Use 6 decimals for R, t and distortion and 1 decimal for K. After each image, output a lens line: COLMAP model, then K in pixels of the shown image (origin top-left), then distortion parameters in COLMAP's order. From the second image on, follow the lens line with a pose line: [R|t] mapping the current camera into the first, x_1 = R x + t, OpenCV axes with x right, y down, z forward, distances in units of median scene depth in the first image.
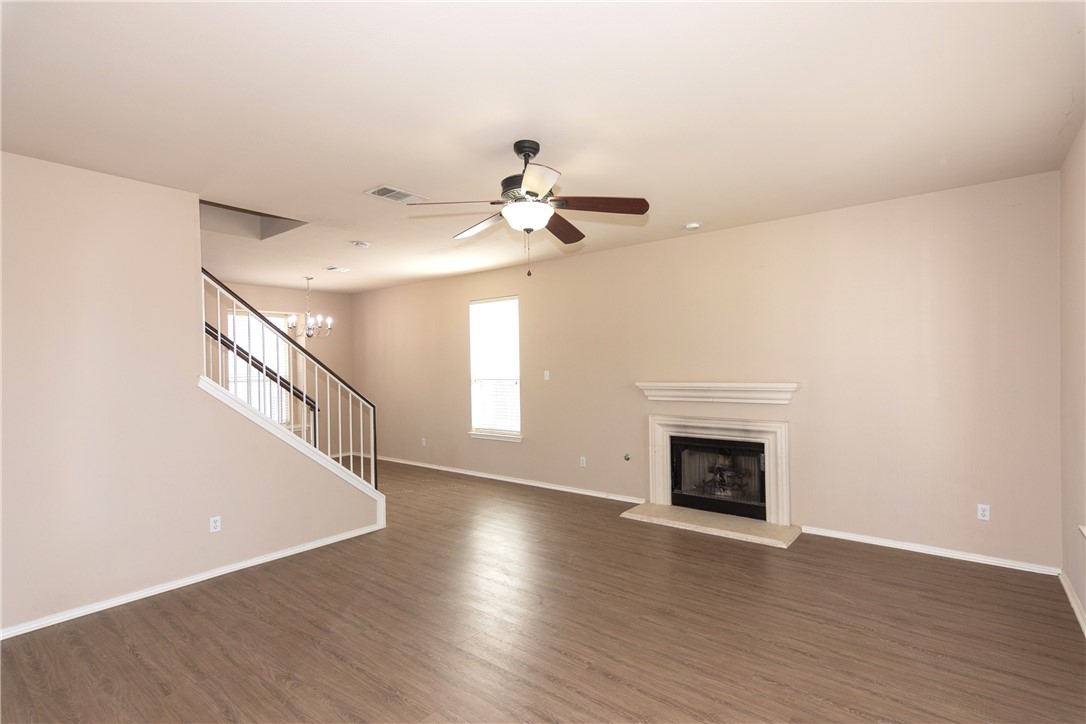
lens RADIAL K [[524.7, 0, 550.7], [0, 524.7, 365.3], [0, 0, 1]] dist [0.000688, 0.004057]
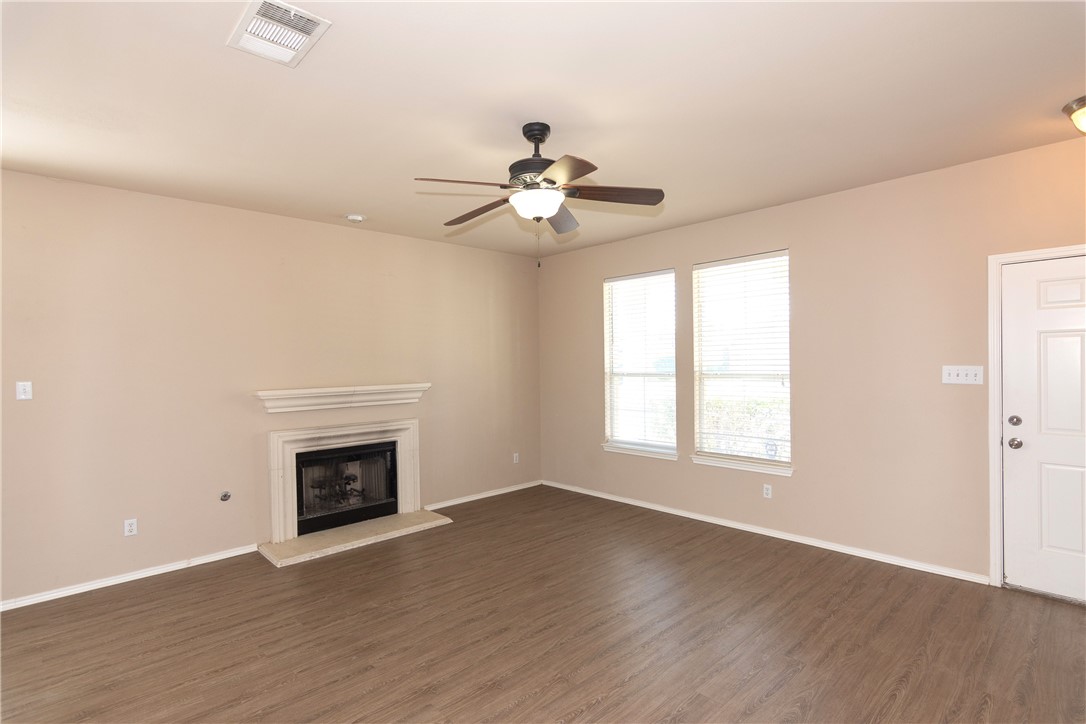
lens RADIAL K [[524.7, 0, 551.5], [0, 524.7, 371.0], [0, 0, 1]] dist [0.000688, 0.004057]
pose [[0.136037, -0.000947, 0.990703, -0.635571], [0.015038, 0.999886, -0.001109, 0.011927], [-0.990590, 0.015049, 0.136036, 0.561281]]
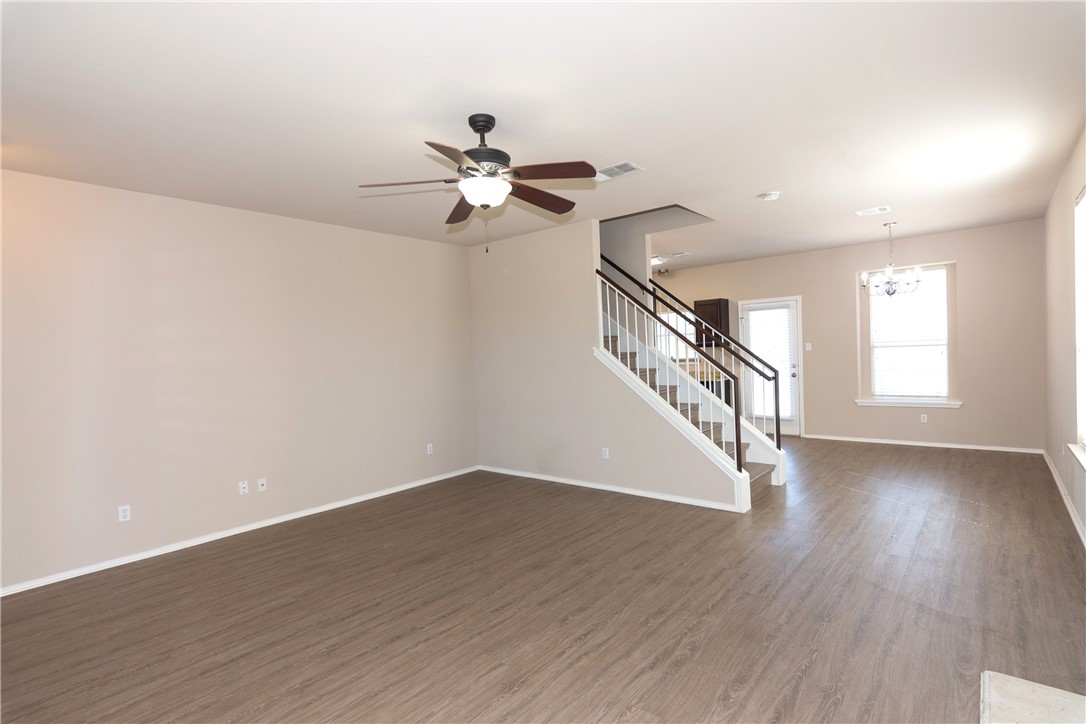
lens RADIAL K [[524.7, 0, 554.7], [0, 524.7, 369.9], [0, 0, 1]] dist [0.000688, 0.004057]
pose [[-0.021113, 0.050062, -0.998523, 0.627096], [0.039597, 0.998004, 0.049199, 0.004132], [0.998993, -0.038500, -0.023053, 0.750091]]
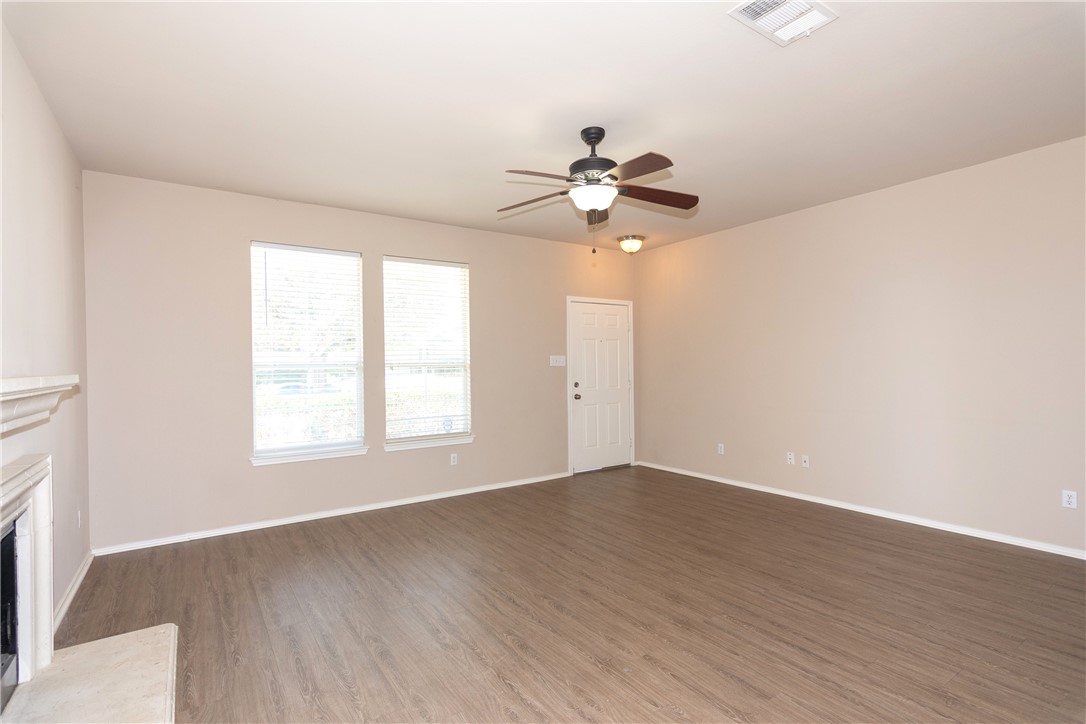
lens RADIAL K [[524.7, 0, 547.4], [0, 524.7, 365.4], [0, 0, 1]] dist [0.000688, 0.004057]
pose [[-0.954616, 0.029093, 0.296416, -0.171938], [0.029858, 0.999552, -0.001947, 0.038742], [-0.296340, 0.006991, -0.955057, 1.354789]]
